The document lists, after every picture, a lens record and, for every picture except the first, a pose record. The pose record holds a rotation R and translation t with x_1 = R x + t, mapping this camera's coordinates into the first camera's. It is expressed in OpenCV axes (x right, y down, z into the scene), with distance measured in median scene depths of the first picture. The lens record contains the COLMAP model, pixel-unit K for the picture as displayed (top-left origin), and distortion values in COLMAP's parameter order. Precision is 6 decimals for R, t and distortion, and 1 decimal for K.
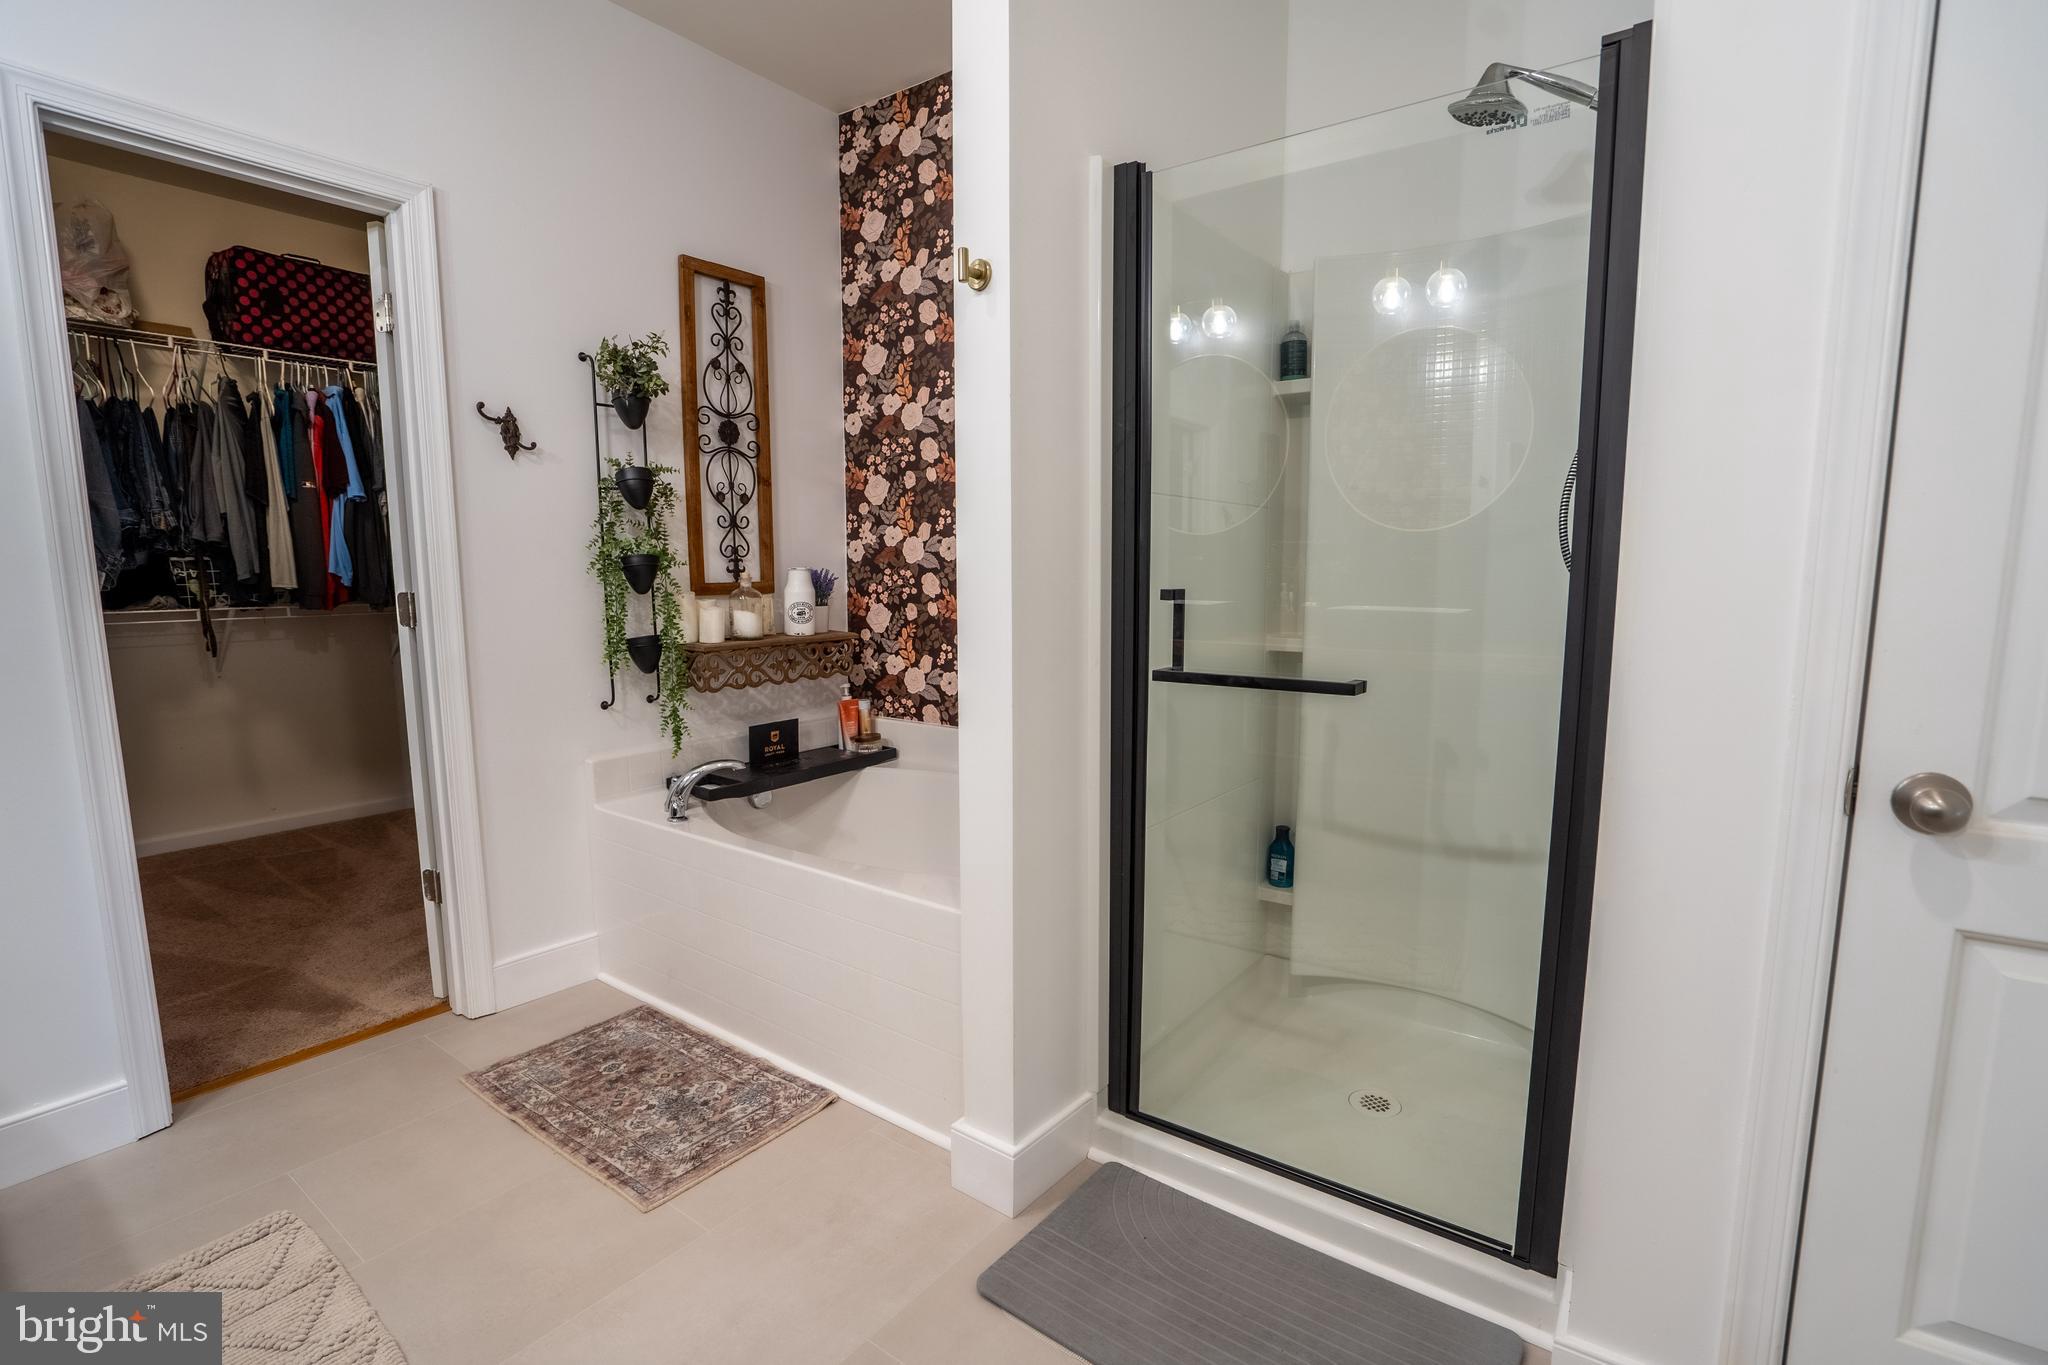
lens RADIAL K [[947.1, 0, 1025.4], [0, 947.1, 692.3], [0, 0, 1]] dist [-0.057006, 0.020932]
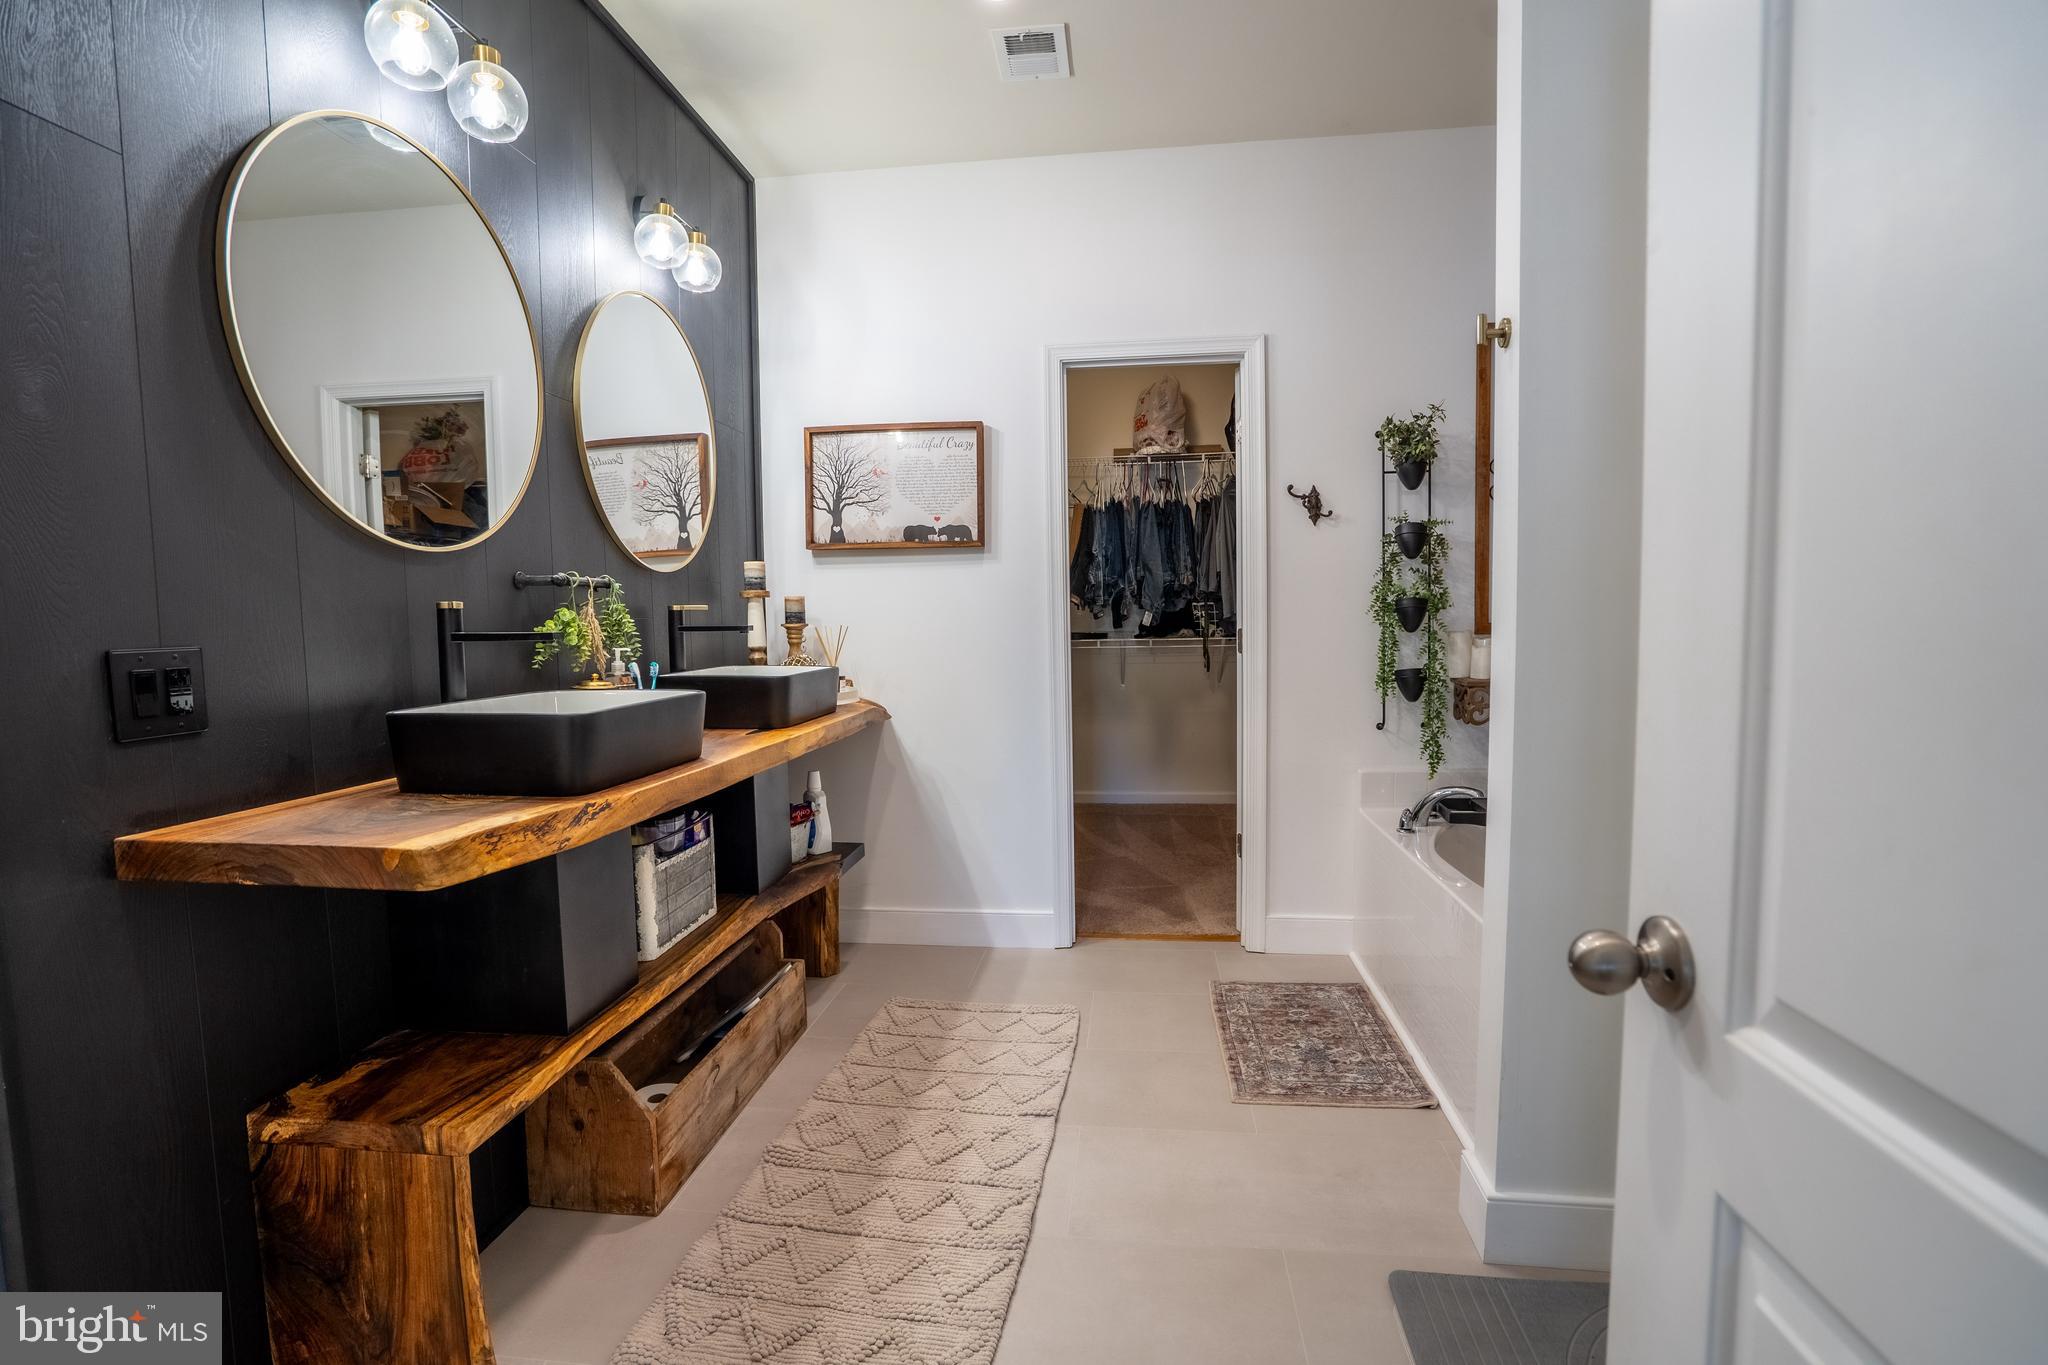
lens RADIAL K [[947.1, 0, 1025.4], [0, 947.1, 692.3], [0, 0, 1]] dist [-0.057006, 0.020932]
pose [[0.495584, 0.062225, -0.866328, 0.374661], [-0.096089, 0.995236, 0.016516, -0.005674], [0.863229, 0.075059, 0.499202, 0.029593]]
